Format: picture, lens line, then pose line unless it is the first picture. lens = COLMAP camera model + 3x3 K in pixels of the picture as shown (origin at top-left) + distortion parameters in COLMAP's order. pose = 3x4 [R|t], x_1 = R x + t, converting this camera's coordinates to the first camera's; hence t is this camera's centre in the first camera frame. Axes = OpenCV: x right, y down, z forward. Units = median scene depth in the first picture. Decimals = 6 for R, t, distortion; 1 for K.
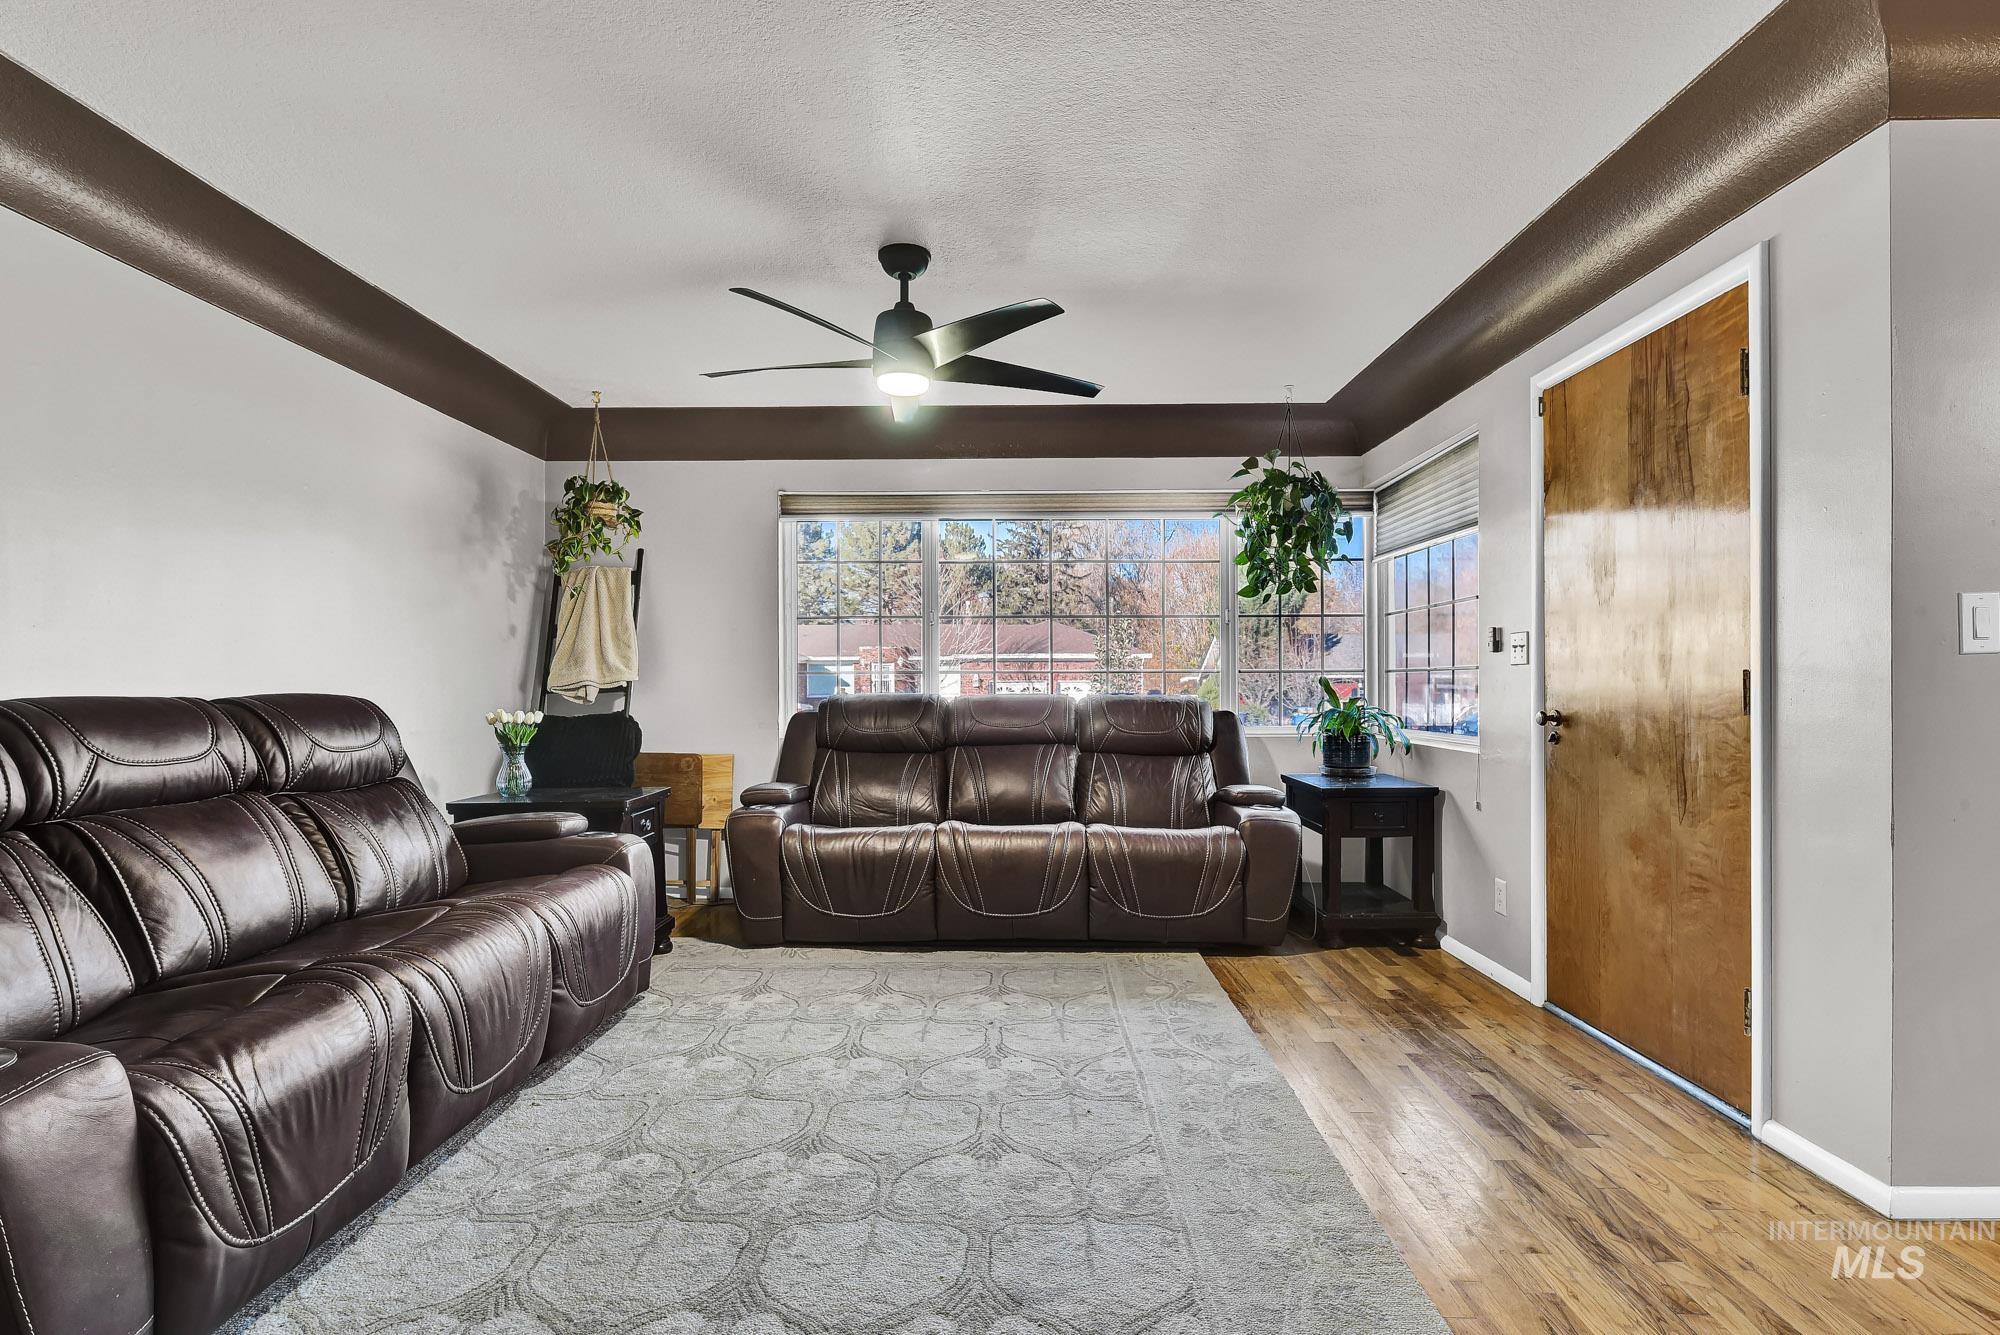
lens RADIAL K [[1015.2, 0, 999.2], [0, 1015.2, 678.6], [0, 0, 1]] dist [-0.007927, 0.004808]
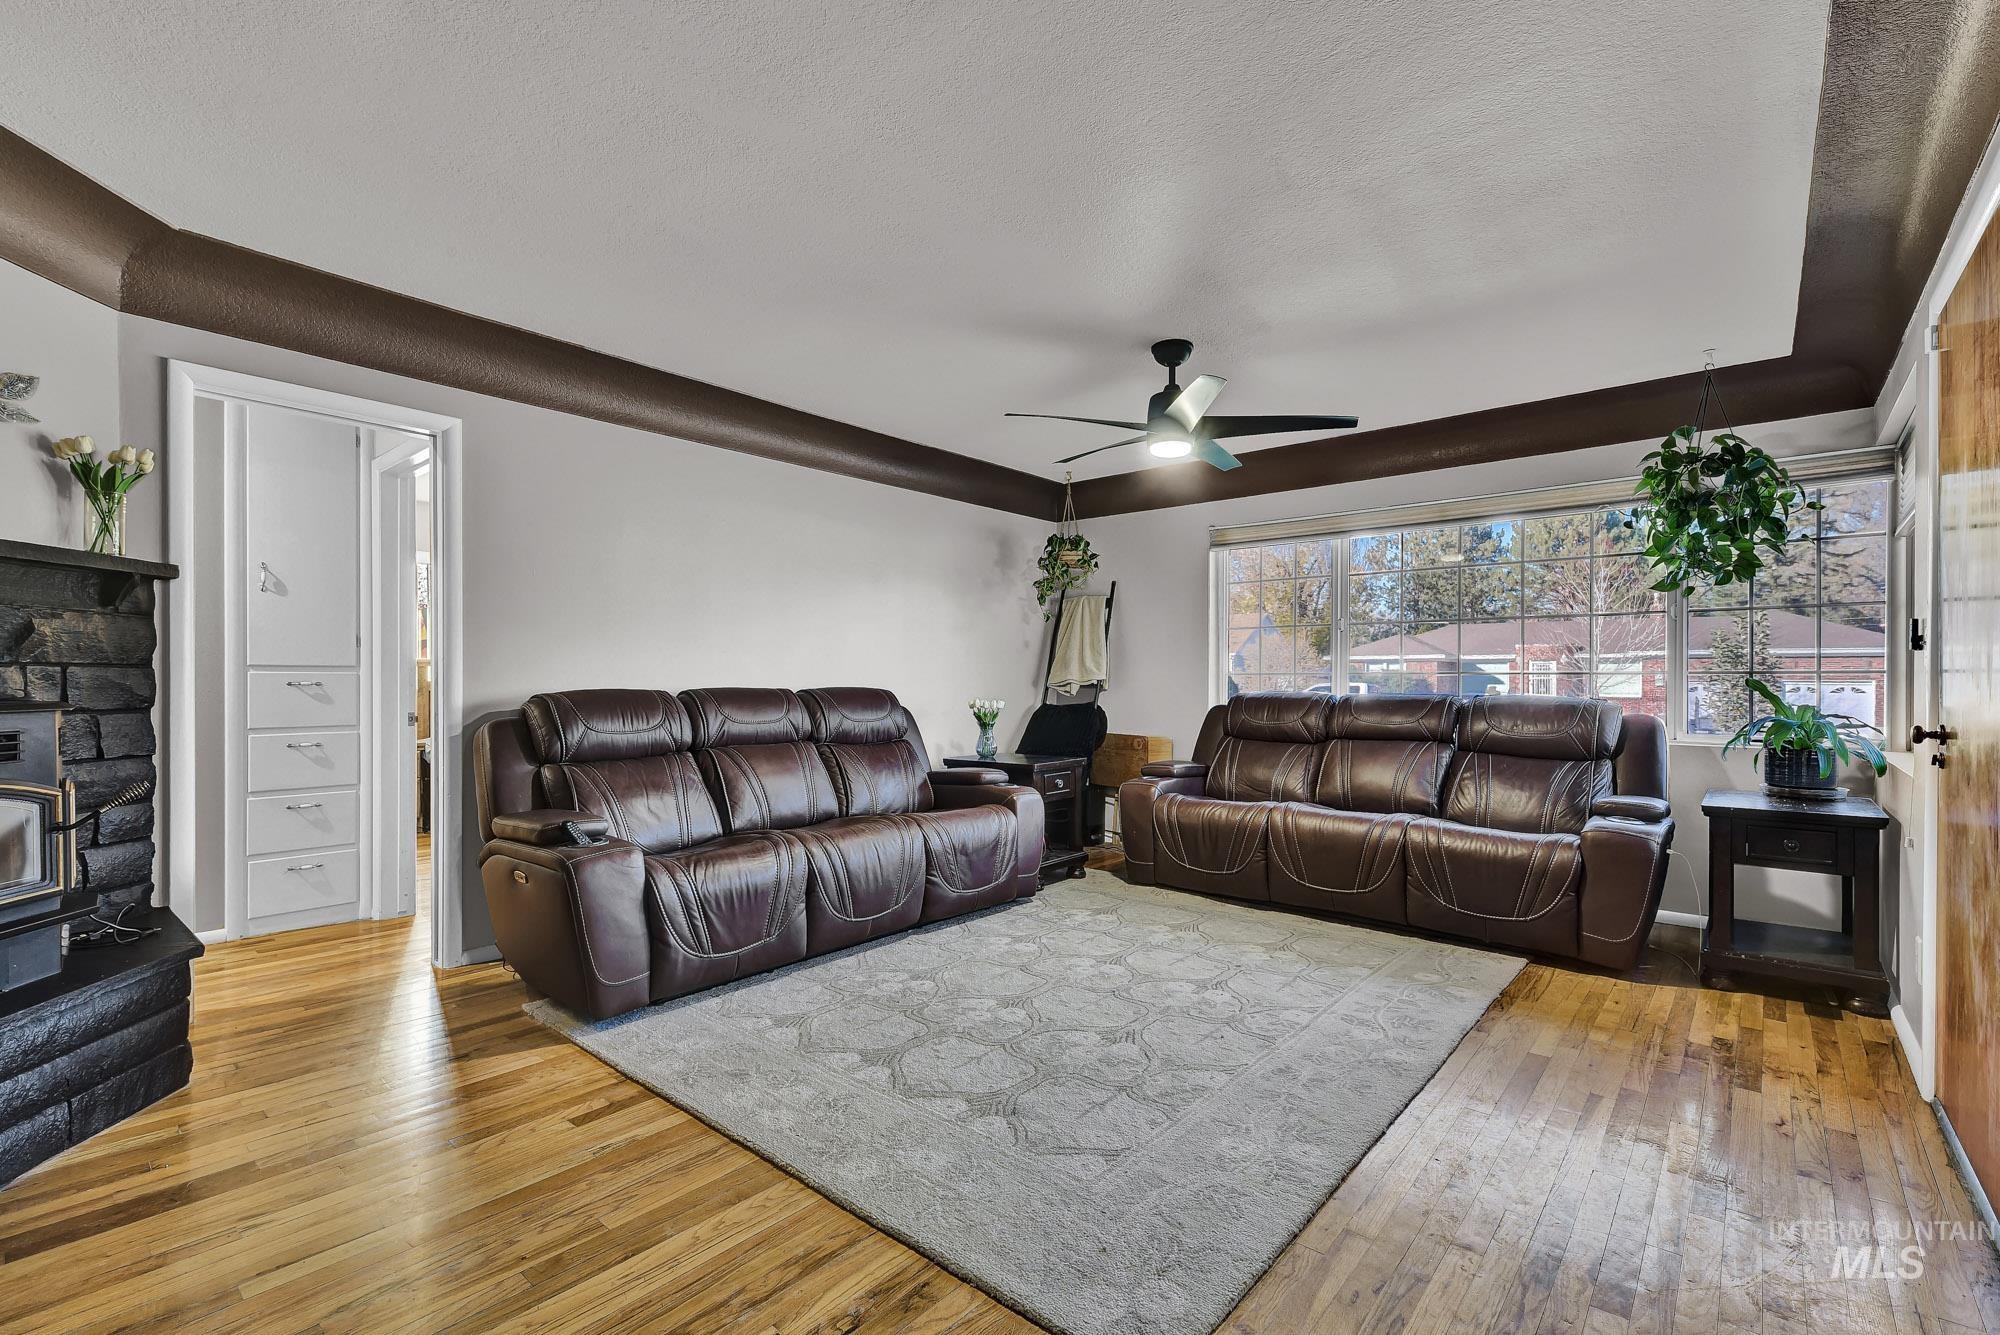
lens RADIAL K [[887.2, 0, 991.7], [0, 887.2, 676.3], [0, 0, 1]] dist [0.008010, -0.002229]
pose [[0.765861, 0.002976, -0.643000, 0.401404], [-0.002864, 0.999995, 0.001216, -0.004990], [0.643000, 0.000910, 0.765865, 0.002268]]
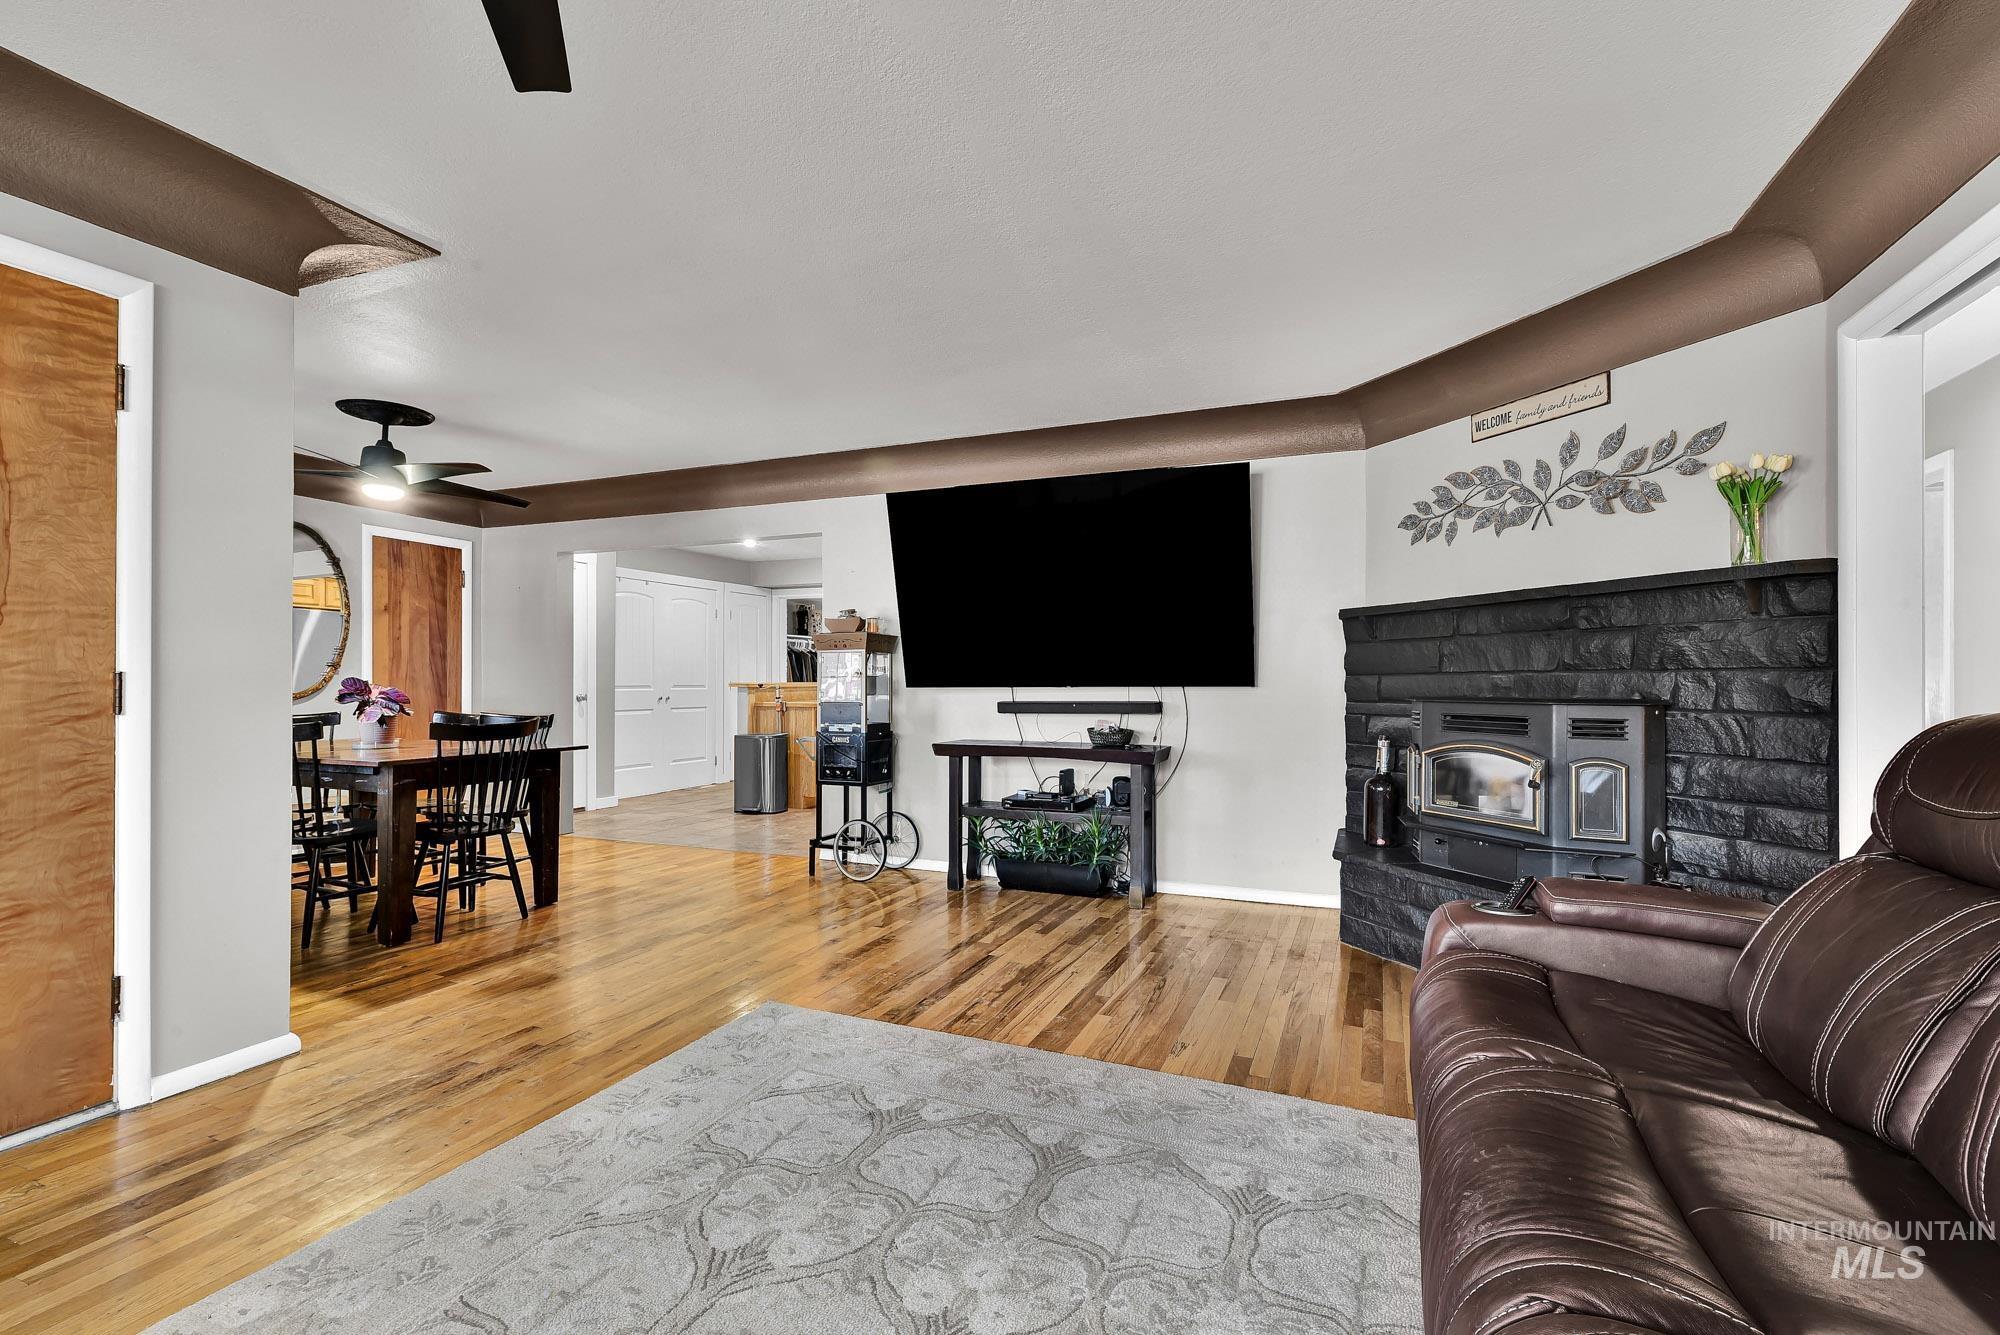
lens RADIAL K [[887.2, 0, 1000.9], [0, 887.2, 673.9], [0, 0, 1]] dist [0.008010, -0.002229]
pose [[-0.926359, 0.002496, 0.376633, -0.311485], [-0.001638, 0.999942, -0.010657, 0.001718], [-0.376638, -0.010489, -0.926301, 1.042703]]
